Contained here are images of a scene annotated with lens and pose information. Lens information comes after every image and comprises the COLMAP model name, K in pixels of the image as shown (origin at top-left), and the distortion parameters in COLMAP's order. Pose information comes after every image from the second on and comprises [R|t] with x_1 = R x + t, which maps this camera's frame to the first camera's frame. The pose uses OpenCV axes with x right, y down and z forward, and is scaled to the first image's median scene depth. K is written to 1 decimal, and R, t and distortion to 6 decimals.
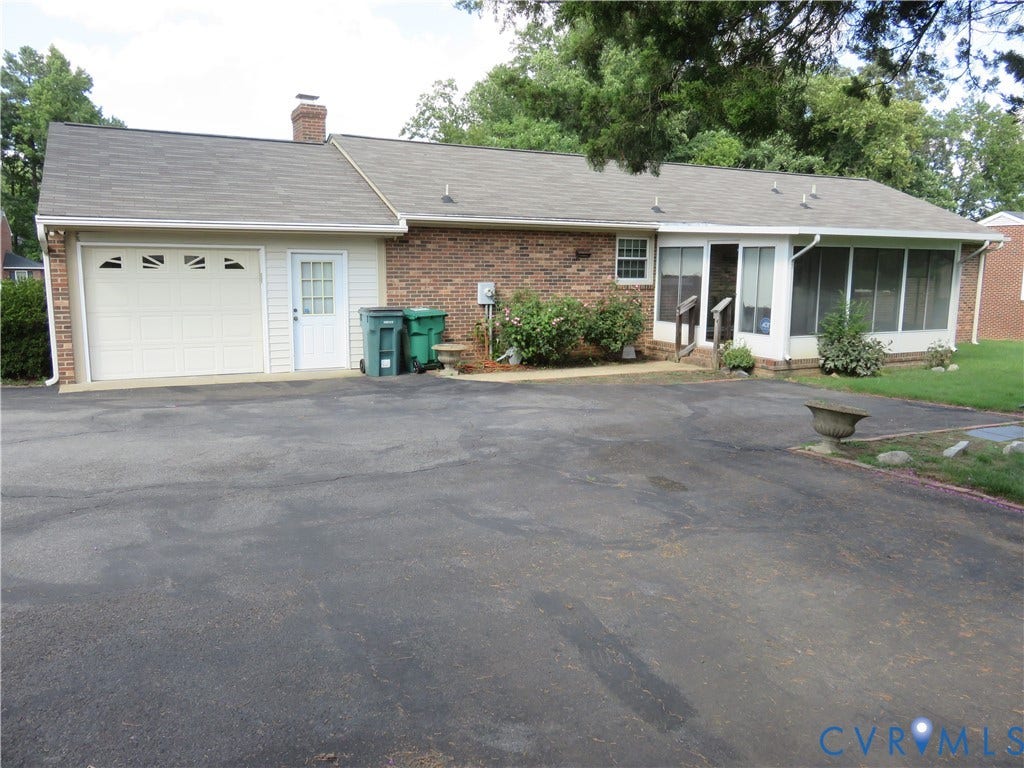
lens RADIAL K [[773.8, 0, 512.0], [0, 773.8, 384.0], [0, 0, 1]] dist [-0.002899, -0.000868]
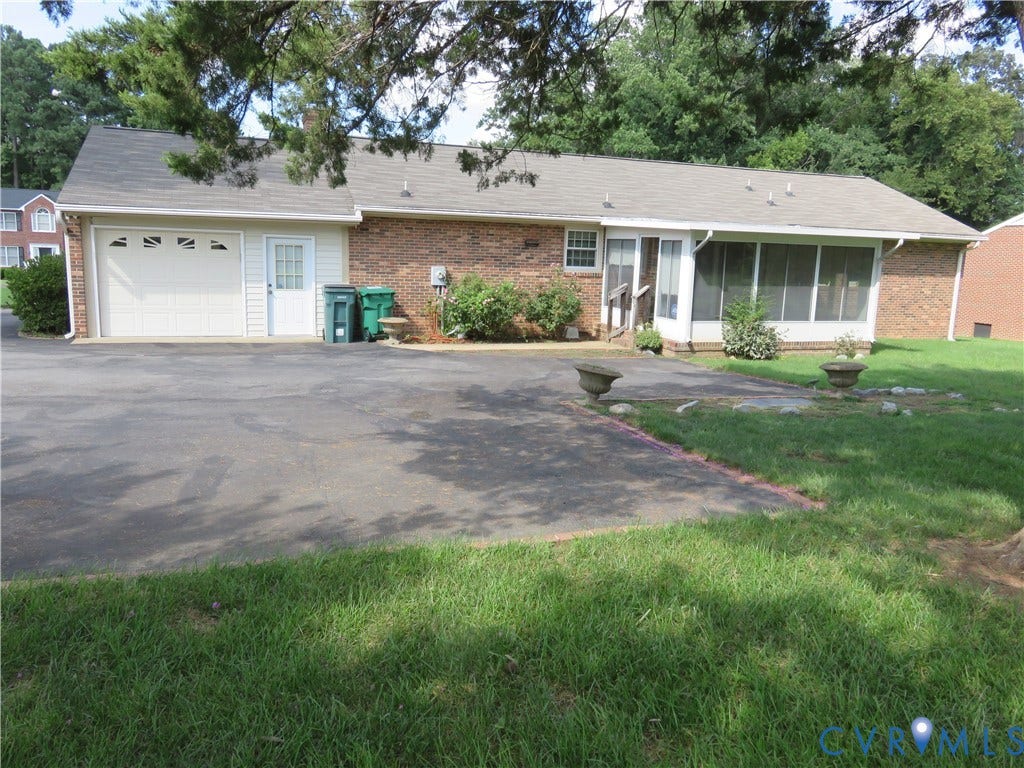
lens RADIAL K [[773.8, 0, 512.0], [0, 773.8, 384.0], [0, 0, 1]] dist [-0.002899, -0.000868]
pose [[0.991713, 0.043522, -0.120874, 0.236027], [-0.041829, 0.998988, 0.016506, 0.021191], [0.121470, -0.011313, 0.992531, -0.139924]]
